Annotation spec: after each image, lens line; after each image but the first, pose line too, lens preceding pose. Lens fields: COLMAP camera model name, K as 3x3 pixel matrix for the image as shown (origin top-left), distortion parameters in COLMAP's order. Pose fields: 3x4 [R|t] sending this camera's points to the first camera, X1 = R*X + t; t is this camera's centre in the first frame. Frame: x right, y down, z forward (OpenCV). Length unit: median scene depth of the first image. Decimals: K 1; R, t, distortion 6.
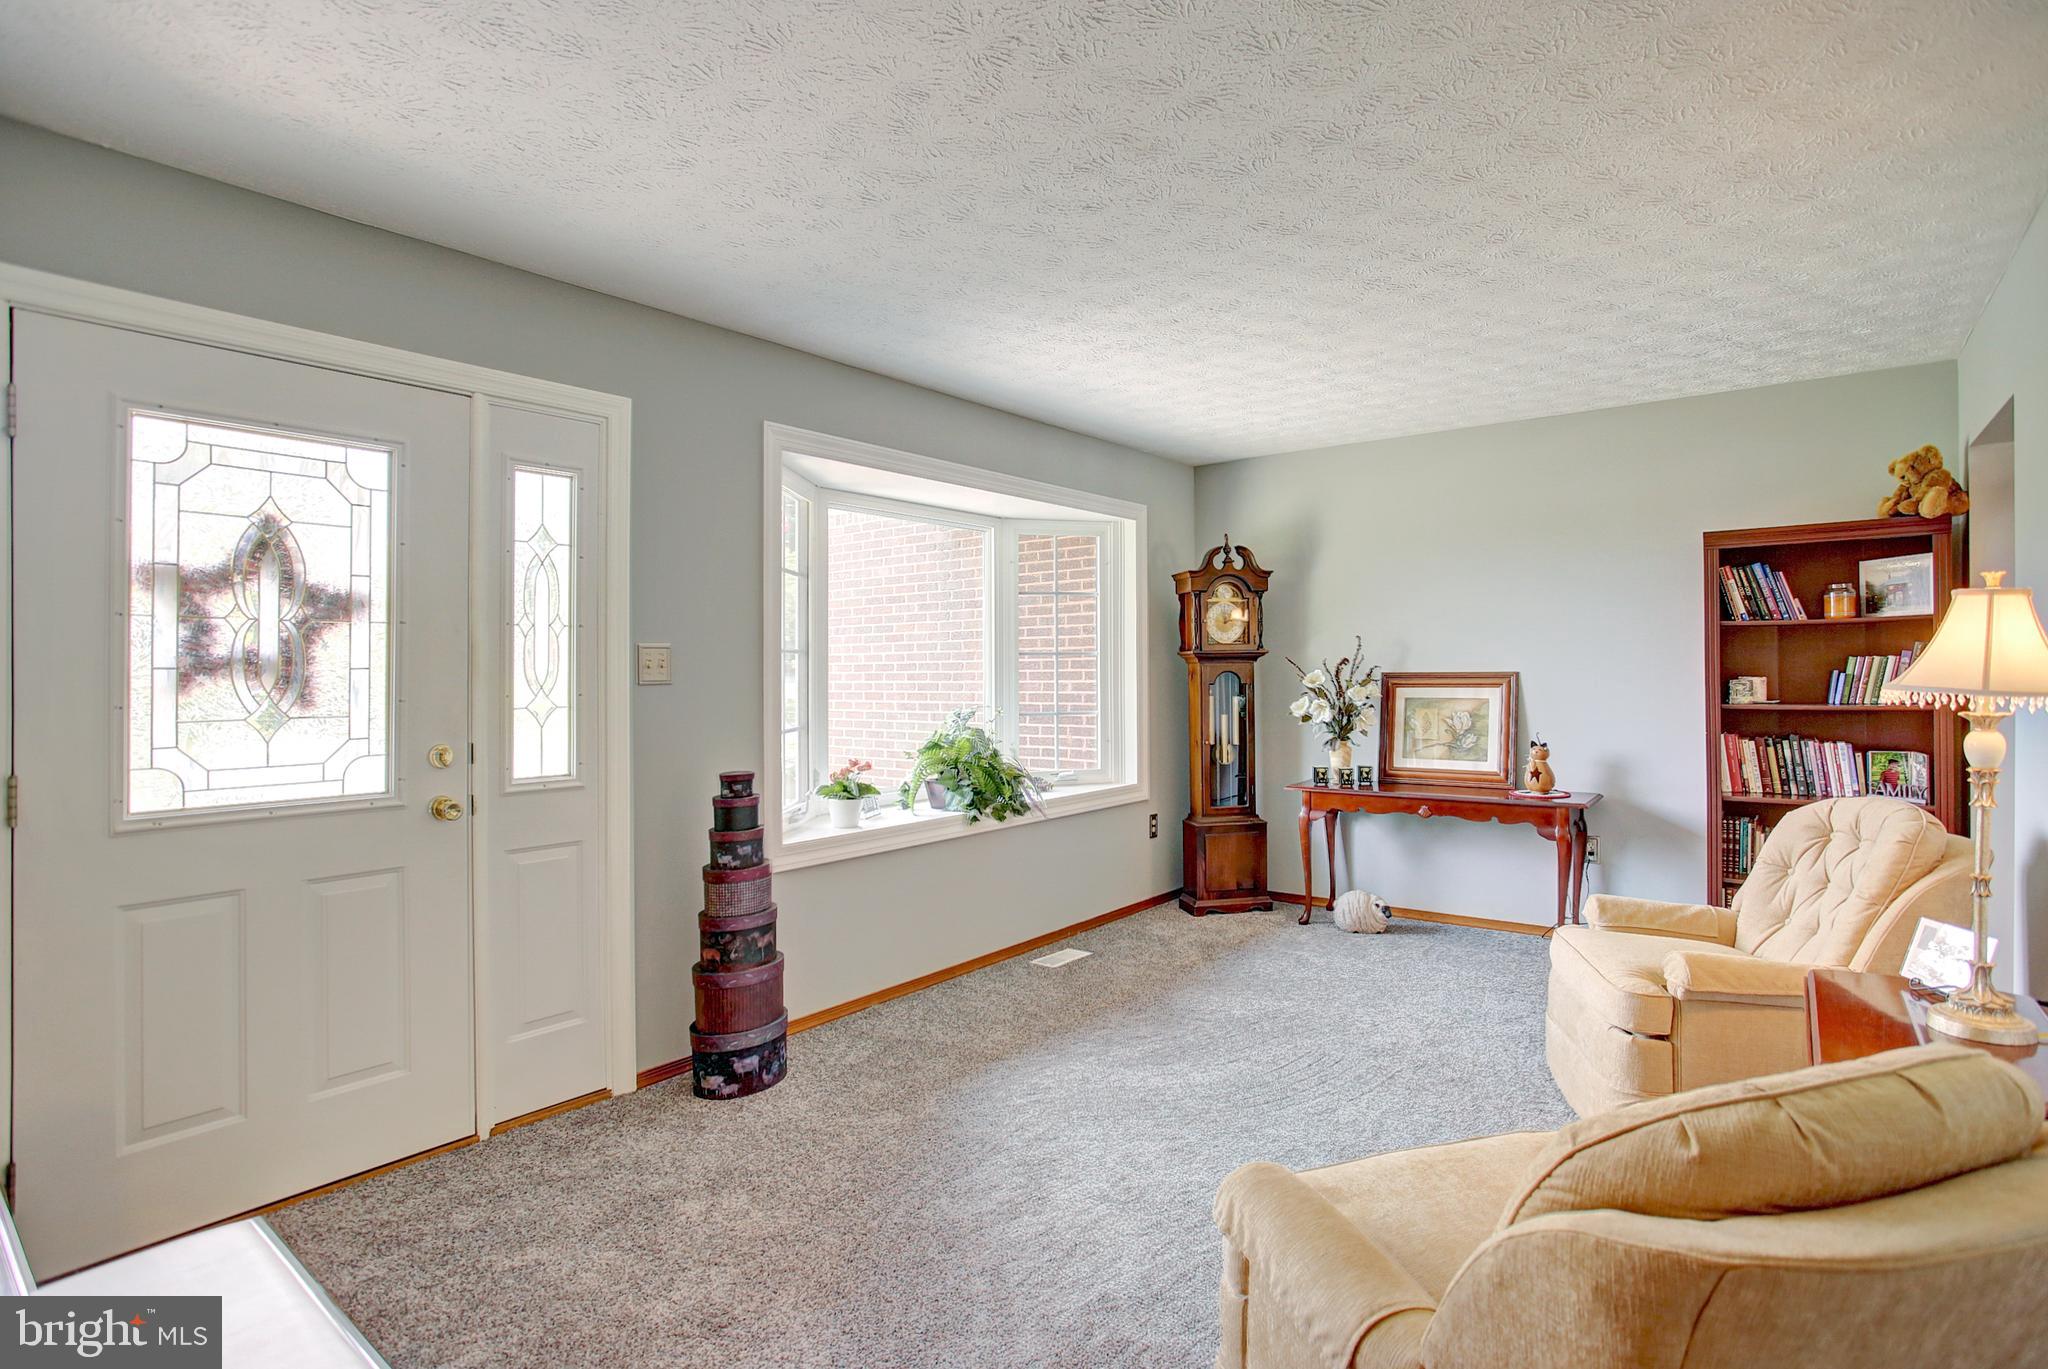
lens RADIAL K [[1016.0, 0, 1028.2], [0, 1016.0, 684.8], [0, 0, 1]] dist [-0.061137, 0.033249]
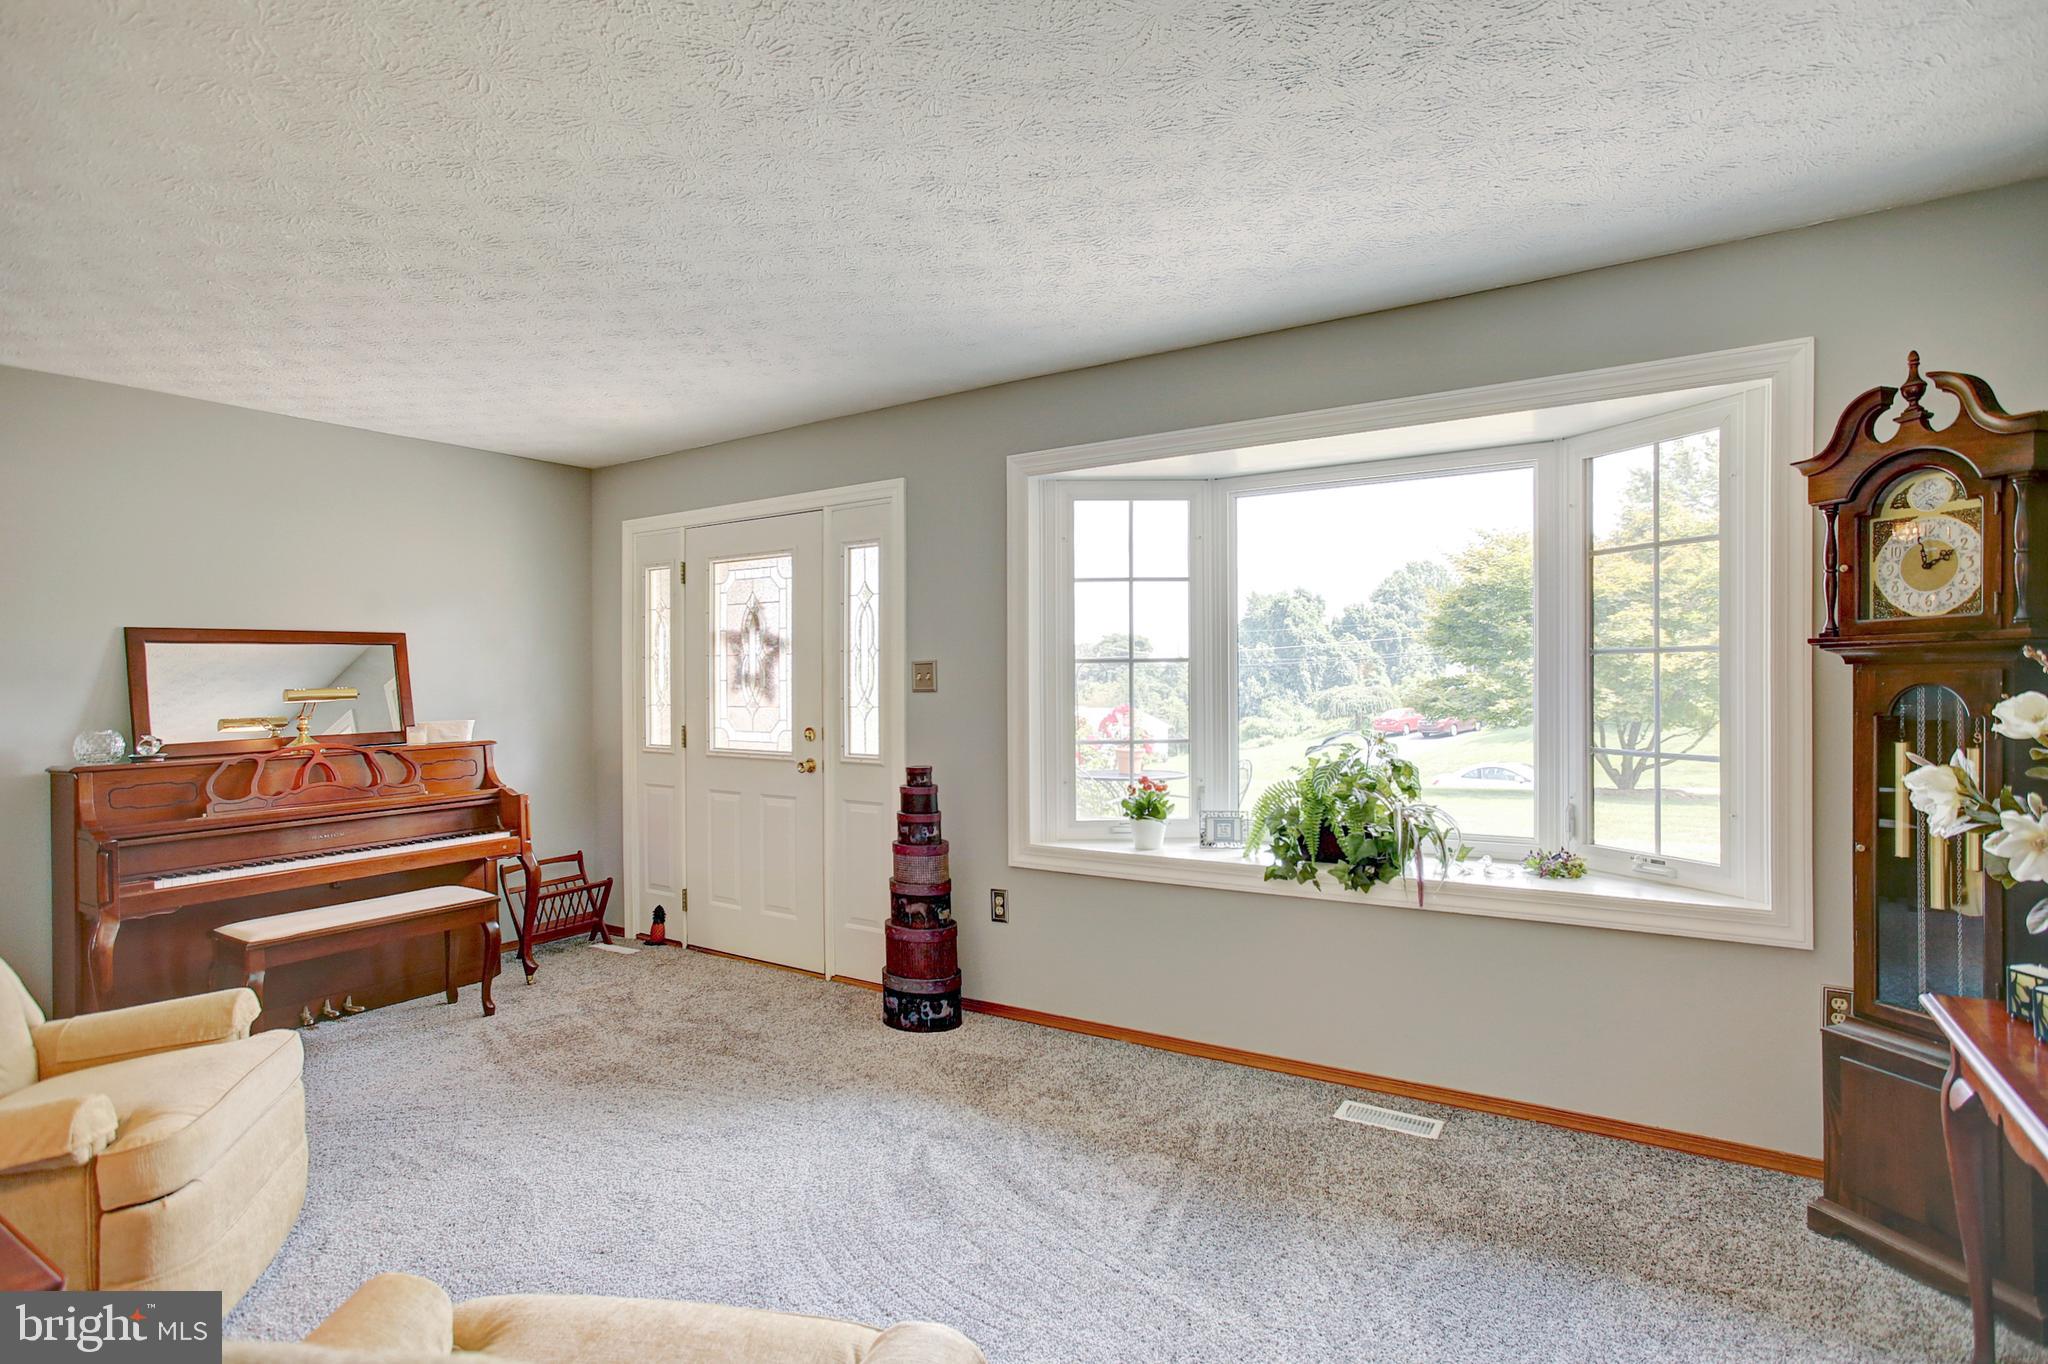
lens RADIAL K [[1016.0, 0, 1028.2], [0, 1016.0, 682.3], [0, 0, 1]] dist [-0.061137, 0.033249]
pose [[0.102696, 0.012464, -0.994635, 0.581291], [-0.003980, 0.999919, 0.012119, -0.018402], [0.994705, 0.002714, 0.102737, 0.624942]]
